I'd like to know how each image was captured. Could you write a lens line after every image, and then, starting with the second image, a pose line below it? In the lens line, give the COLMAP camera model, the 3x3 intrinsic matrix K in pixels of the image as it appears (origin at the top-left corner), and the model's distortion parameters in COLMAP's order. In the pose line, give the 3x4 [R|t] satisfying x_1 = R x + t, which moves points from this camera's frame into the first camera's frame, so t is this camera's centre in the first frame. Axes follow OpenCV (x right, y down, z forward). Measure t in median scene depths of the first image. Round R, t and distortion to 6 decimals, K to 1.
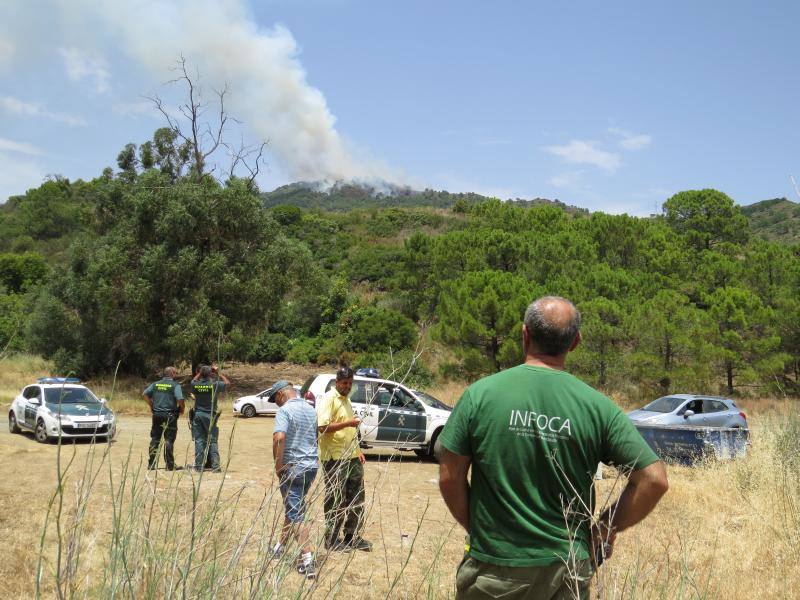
lens RADIAL K [[727.6, 0, 401.9], [0, 727.6, 293.8], [0, 0, 1]] dist [-0.051017, 0.032671]
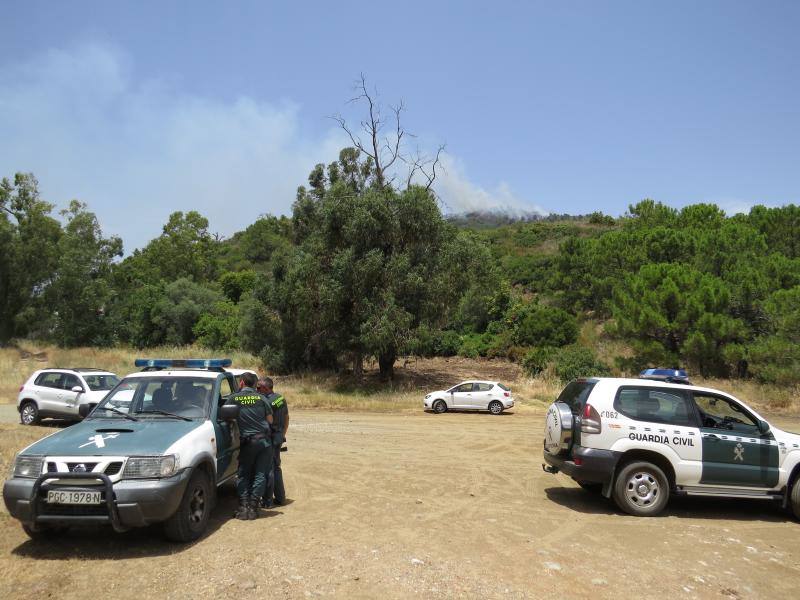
lens RADIAL K [[585.4, 0, 396.6], [0, 585.4, 293.0], [0, 0, 1]] dist [-0.012419, 0.001324]
pose [[0.972235, -0.031946, -0.231815, -0.051944], [0.028842, 0.999443, -0.016767, 0.011845], [0.232222, 0.009615, 0.972615, 0.136593]]
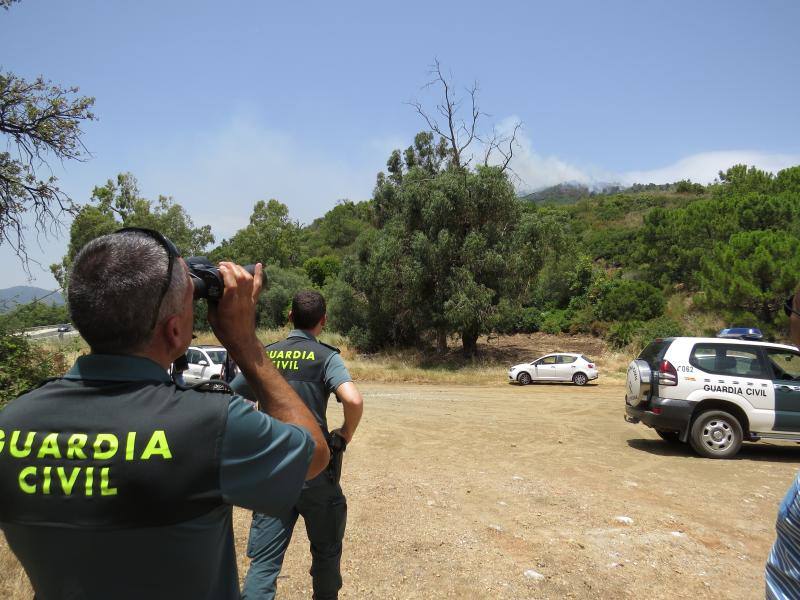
lens RADIAL K [[585.4, 0, 394.8], [0, 585.4, 294.0], [0, 0, 1]] dist [-0.012419, 0.001324]
pose [[0.930912, -0.052297, -0.361480, -0.050299], [0.060376, 0.998114, 0.011083, 0.014077], [0.360219, -0.032142, 0.932314, 0.108691]]
